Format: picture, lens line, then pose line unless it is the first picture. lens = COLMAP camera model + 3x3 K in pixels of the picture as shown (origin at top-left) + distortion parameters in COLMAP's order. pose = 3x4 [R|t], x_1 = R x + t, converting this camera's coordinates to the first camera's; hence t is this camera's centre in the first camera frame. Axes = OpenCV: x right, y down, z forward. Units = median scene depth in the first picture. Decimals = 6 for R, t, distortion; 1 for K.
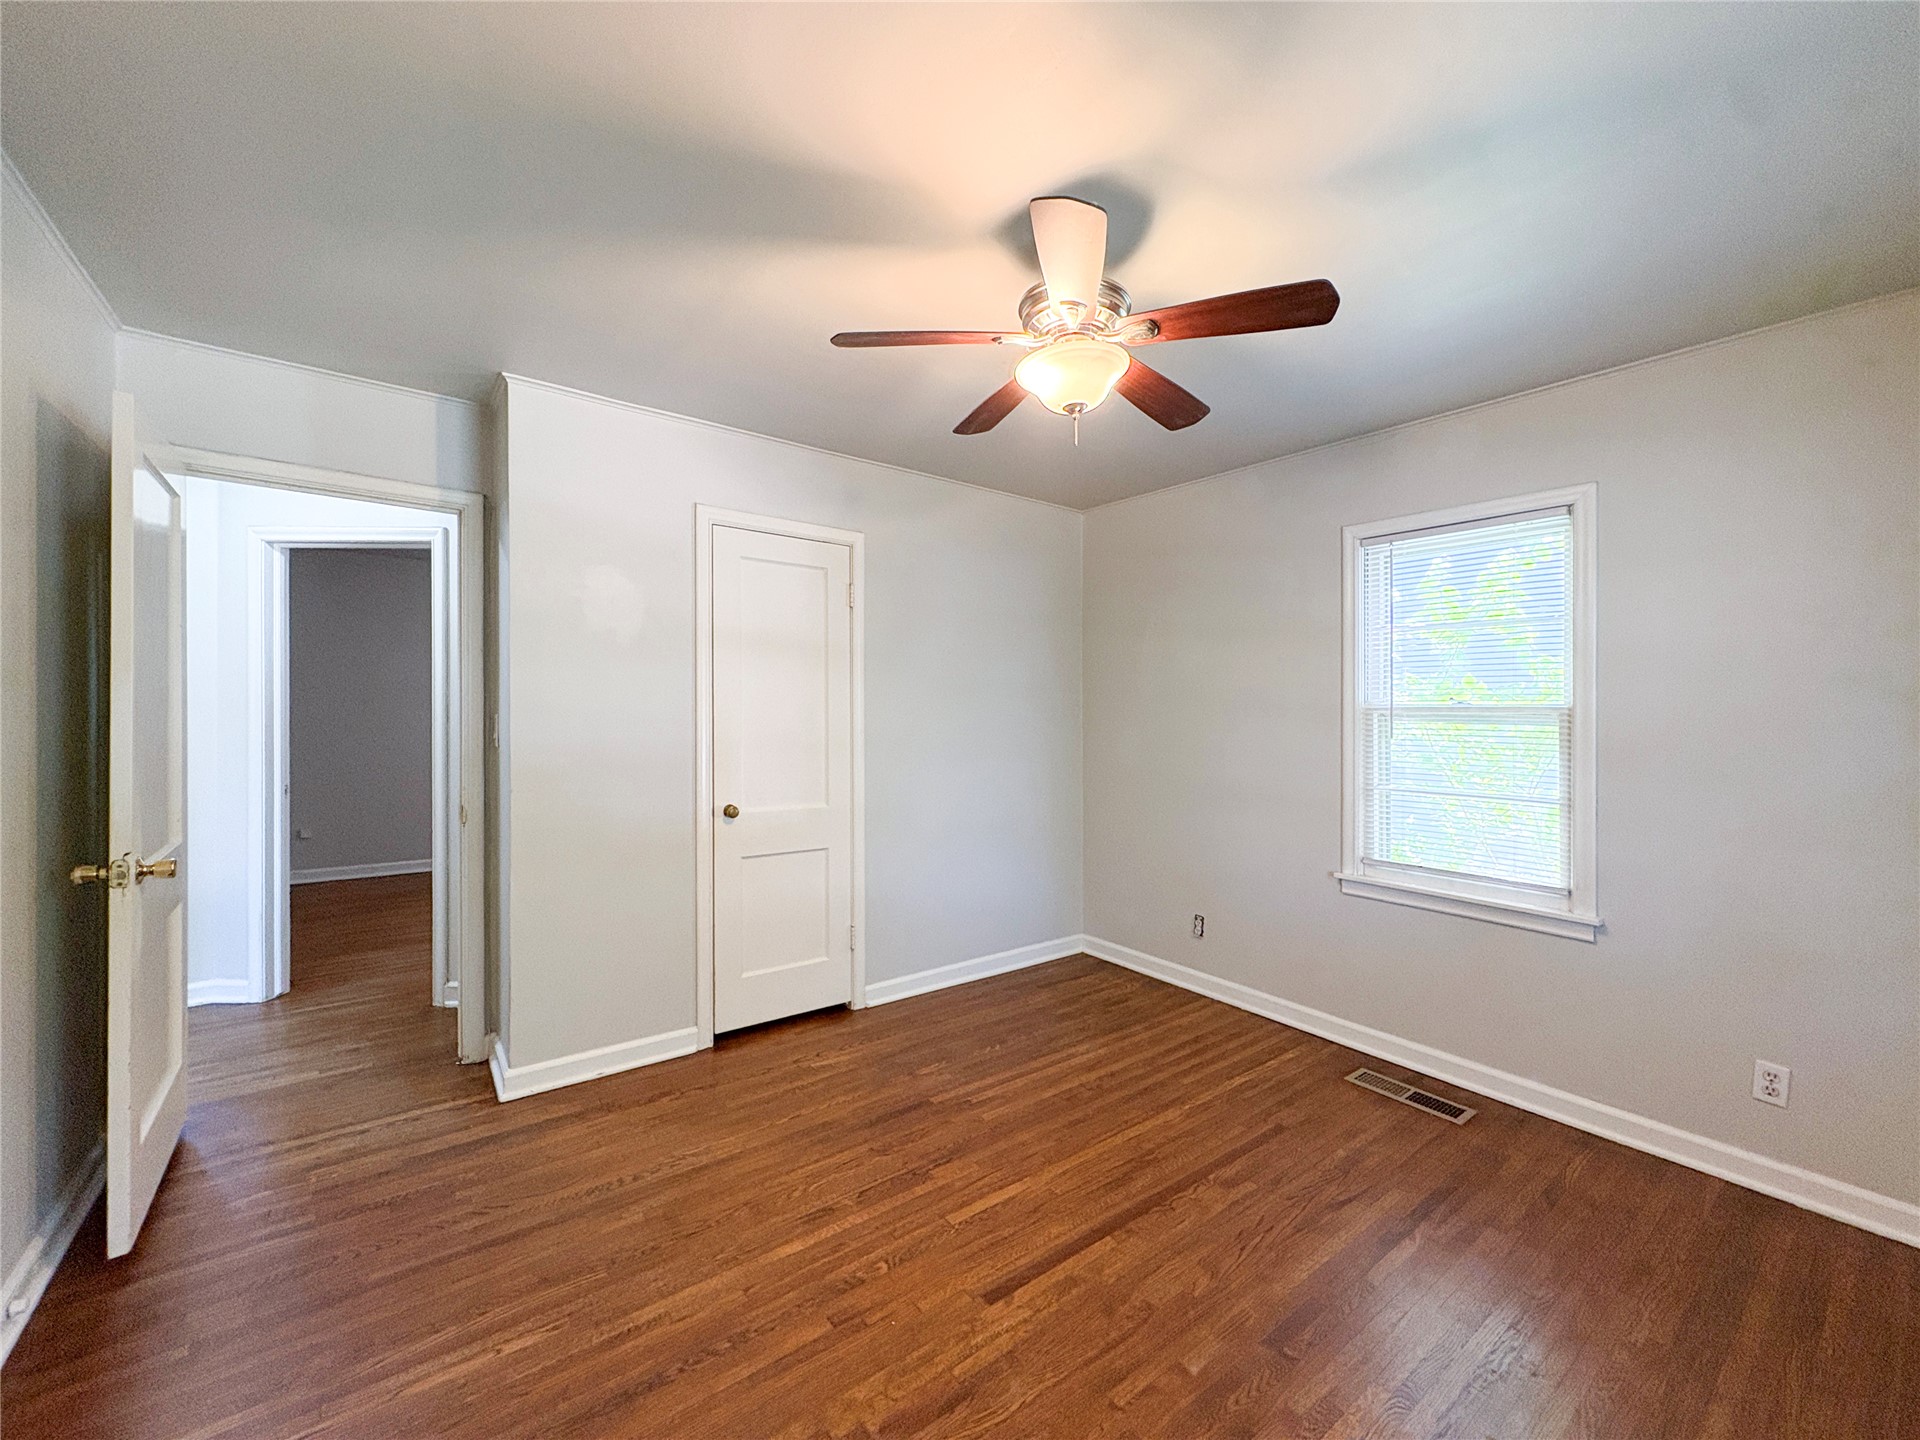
lens RADIAL K [[776.5, 0, 960.0], [0, 776.5, 720.0], [0, 0, 1]] dist [0.000811, 0.000058]
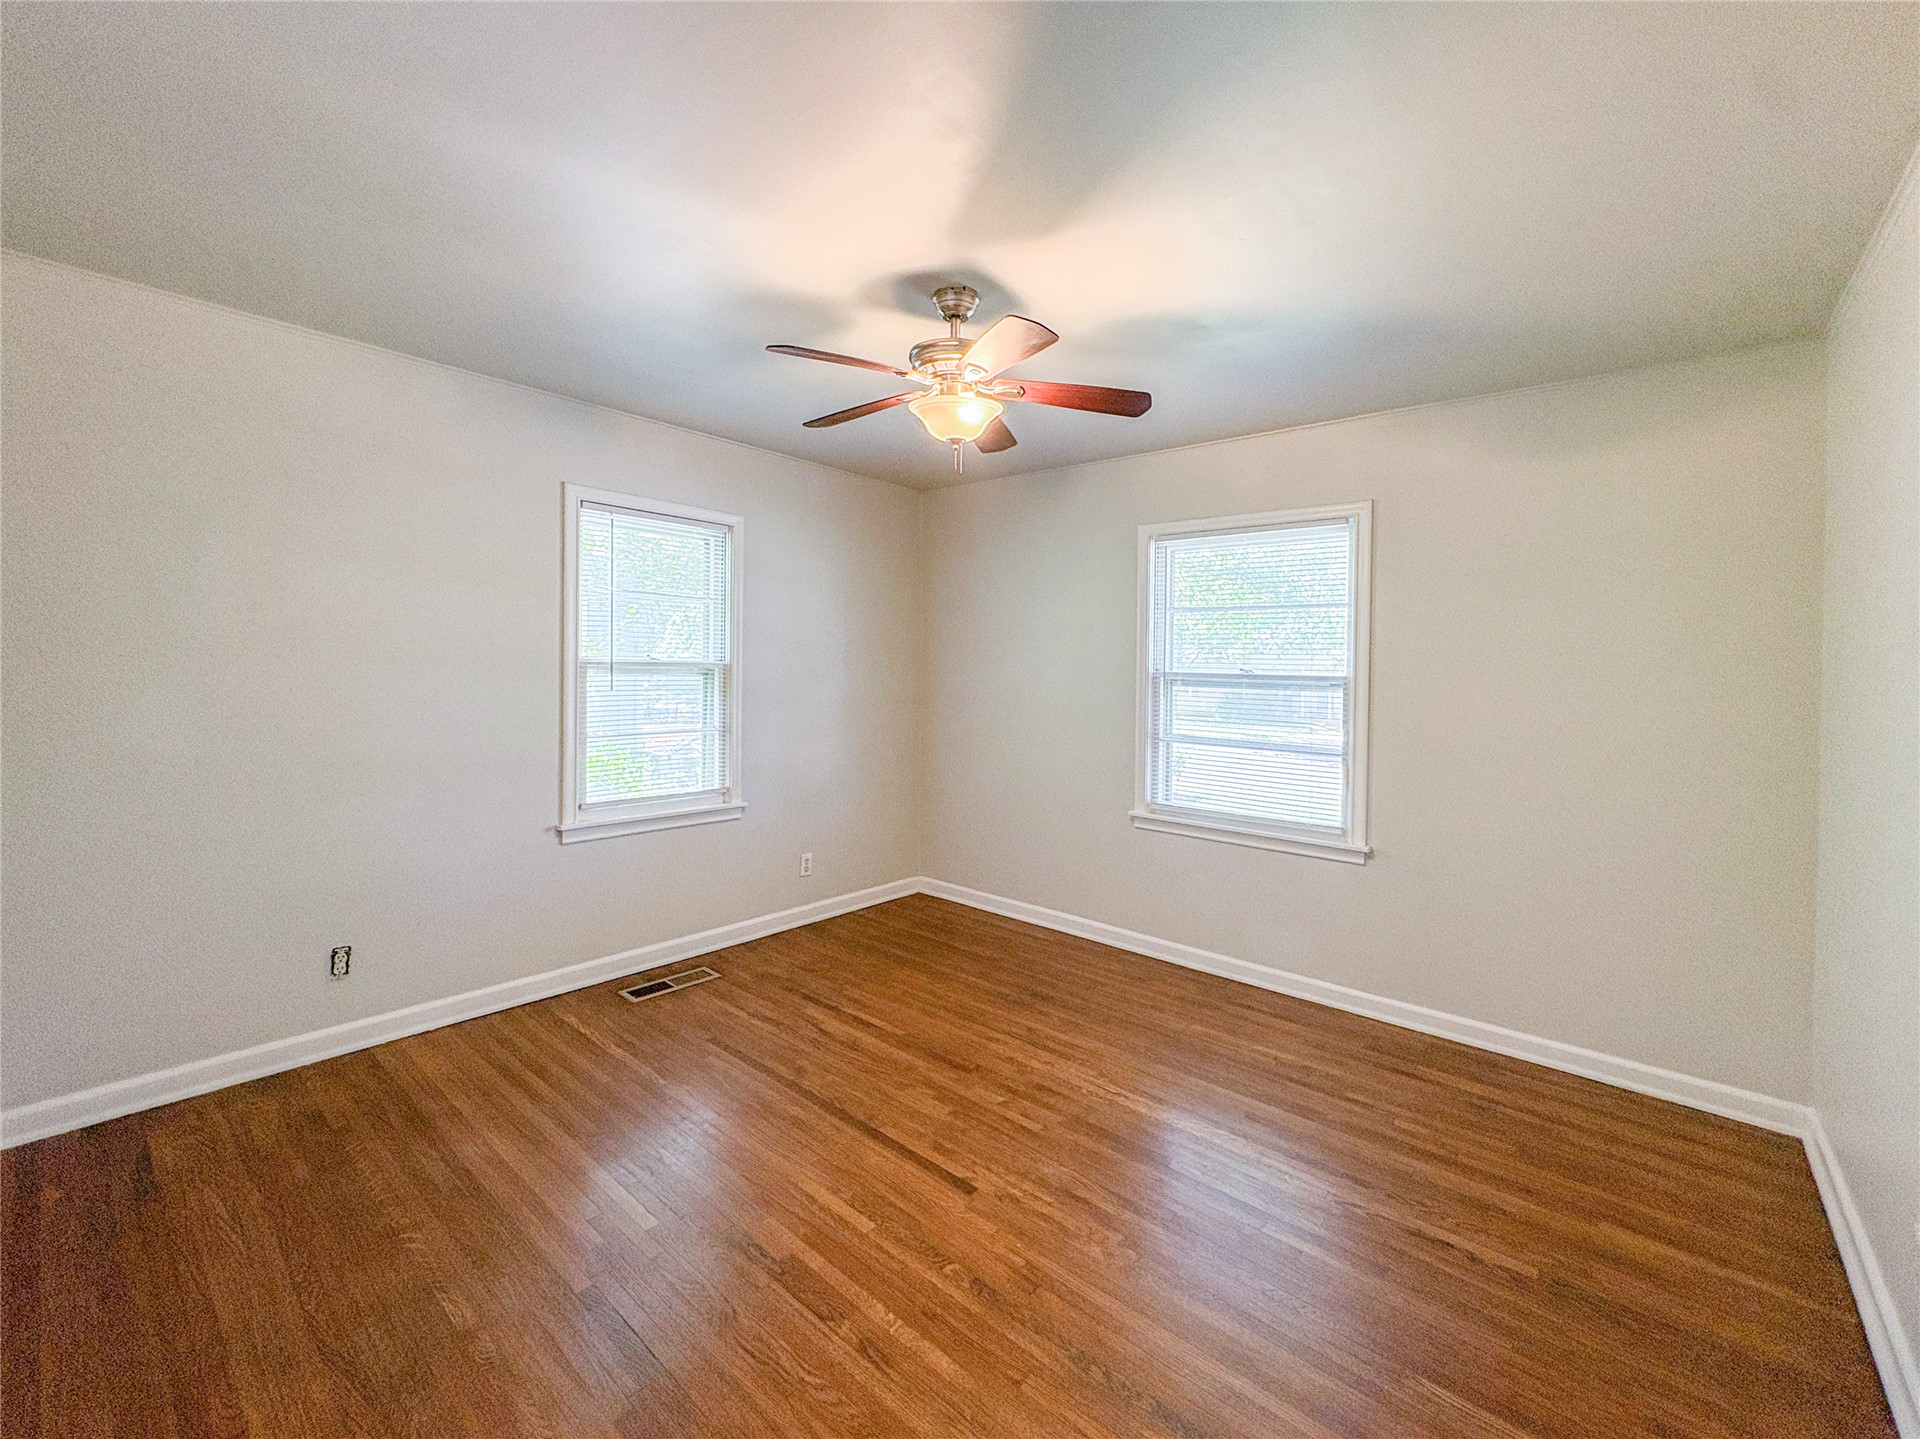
lens RADIAL K [[791.3, 0, 963.4], [0, 791.3, 665.8], [0, 0, 1]] dist [-0.000138, 0.000126]
pose [[-0.199336, -0.019231, 0.979742, -0.963479], [-0.015061, 0.999749, 0.016559, -0.054367], [-0.979815, -0.011456, -0.199576, 1.092076]]
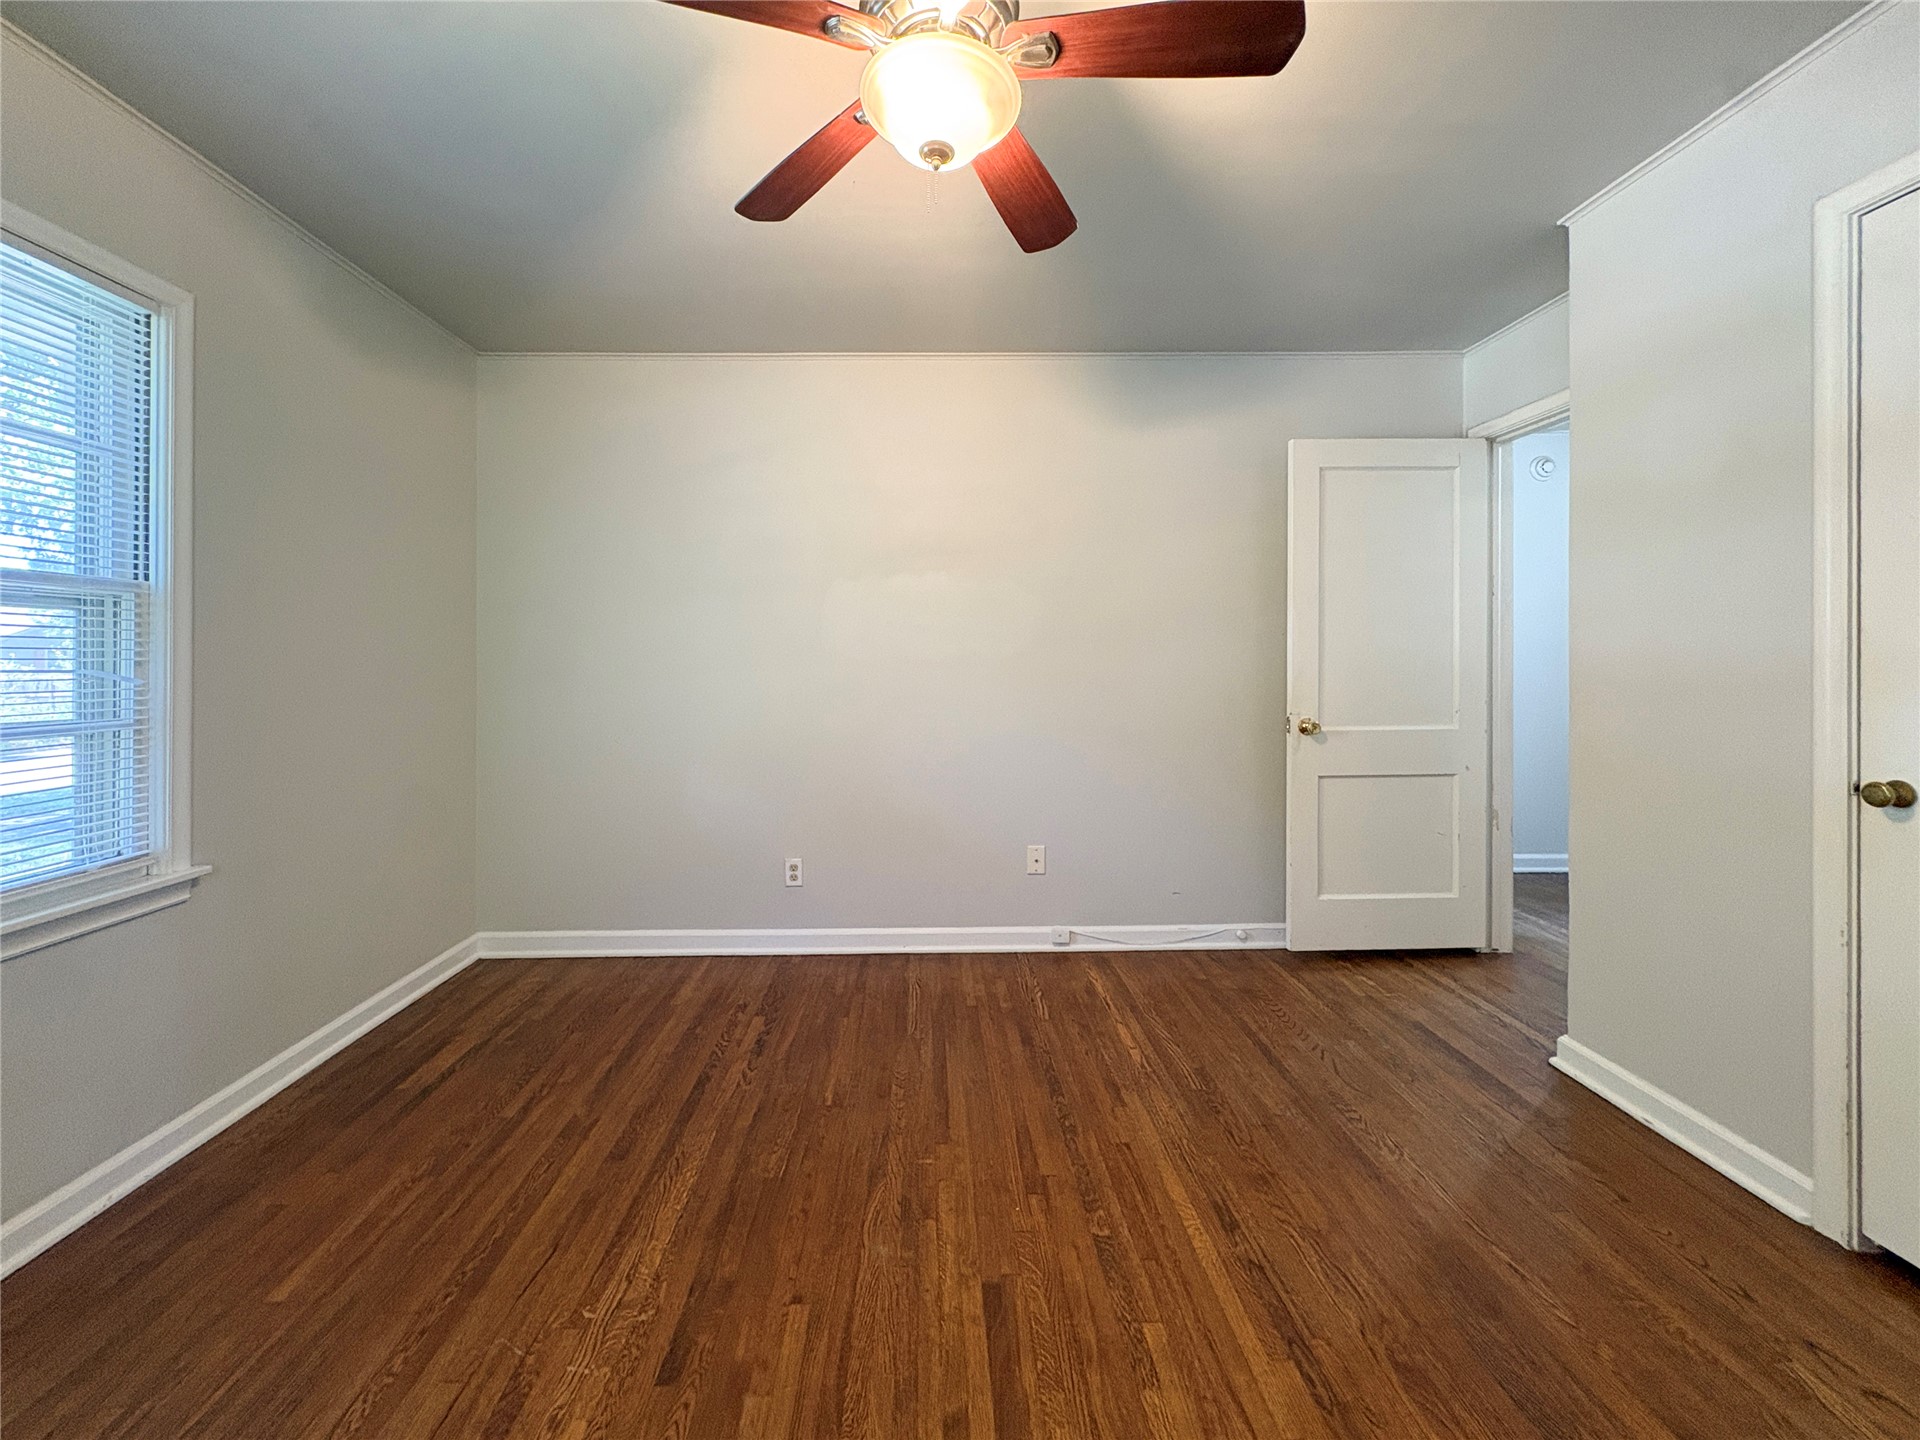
lens RADIAL K [[791.3, 0, 963.4], [0, 791.3, 666.3], [0, 0, 1]] dist [-0.000138, 0.000126]
pose [[-0.571718, -0.006020, -0.820428, 0.642239], [-0.007508, 0.999970, -0.002106, 0.082653], [0.820416, 0.004956, -0.571746, 1.256634]]
